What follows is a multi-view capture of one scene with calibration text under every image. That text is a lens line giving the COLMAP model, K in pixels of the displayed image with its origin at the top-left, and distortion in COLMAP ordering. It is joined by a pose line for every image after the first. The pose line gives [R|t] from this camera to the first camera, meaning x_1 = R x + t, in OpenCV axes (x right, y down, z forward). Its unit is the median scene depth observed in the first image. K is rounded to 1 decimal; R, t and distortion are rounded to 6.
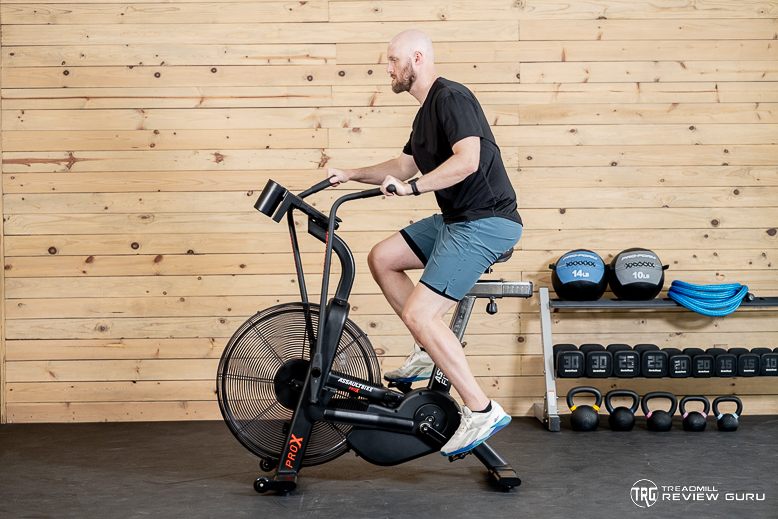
lens RADIAL K [[1539.3, 0, 390.3], [0, 1539.3, 258.7], [0, 0, 1]] dist [-0.024037, 0.000000]
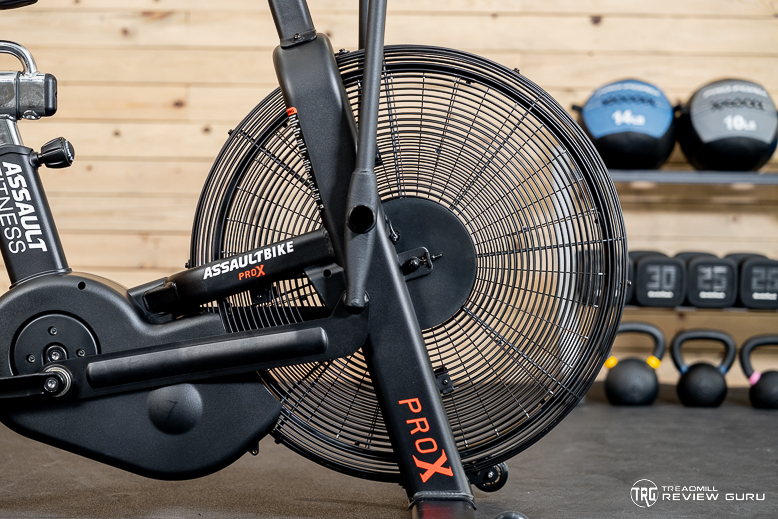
lens RADIAL K [[1539.3, 0, 387.6], [0, 1539.3, 259.9], [0, 0, 1]] dist [-0.024037, 0.000000]
pose [[0.999590, 0.025124, -0.013731, 0.047784], [-0.025149, 0.999682, -0.001630, 0.063173], [0.013686, 0.001975, 0.999904, 0.459252]]
